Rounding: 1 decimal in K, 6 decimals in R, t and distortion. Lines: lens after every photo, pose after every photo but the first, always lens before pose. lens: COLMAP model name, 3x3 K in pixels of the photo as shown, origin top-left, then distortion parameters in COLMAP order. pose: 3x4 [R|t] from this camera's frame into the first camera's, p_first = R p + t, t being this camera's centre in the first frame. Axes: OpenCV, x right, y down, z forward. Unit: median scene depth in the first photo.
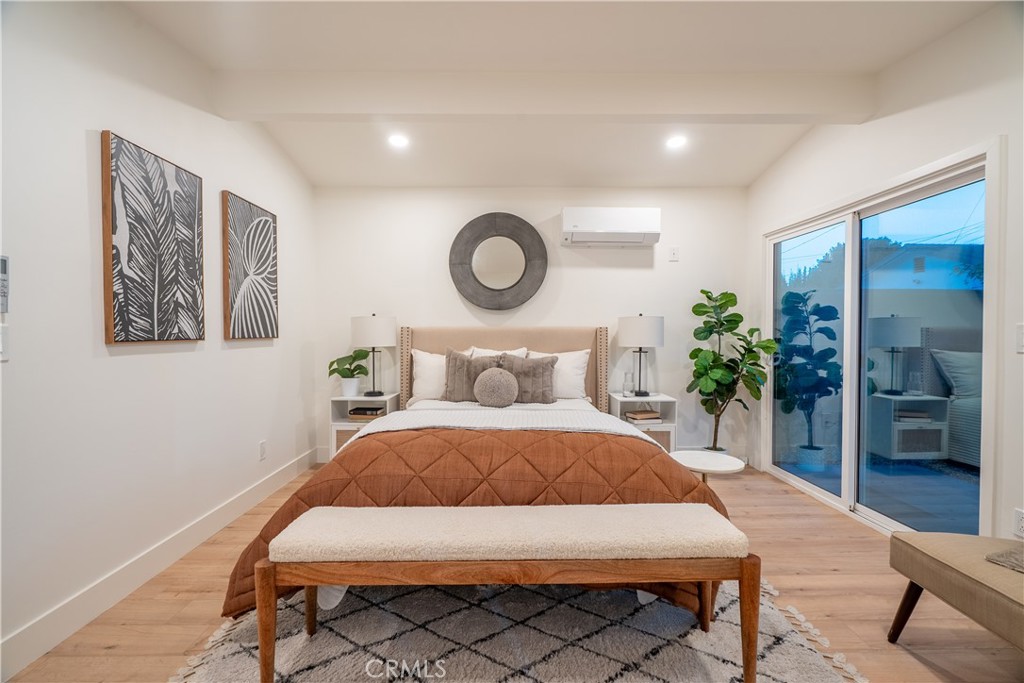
lens RADIAL K [[467.0, 0, 511.4], [0, 467.0, 340.5], [0, 0, 1]] dist [-0.003423, 0.002462]
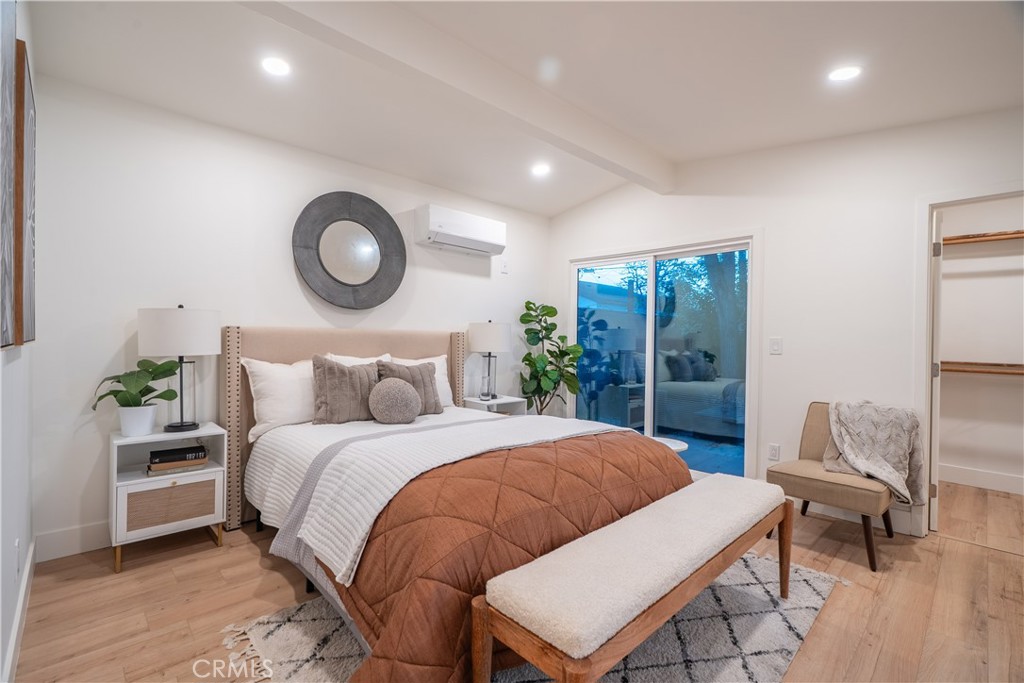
lens RADIAL K [[467.0, 0, 513.2], [0, 467.0, 341.0], [0, 0, 1]] dist [-0.003423, 0.002462]
pose [[0.724826, 0.006242, 0.688903, -0.409007], [-0.003262, 0.999979, -0.005629, -0.004781], [-0.688924, 0.001833, 0.724831, 0.203188]]
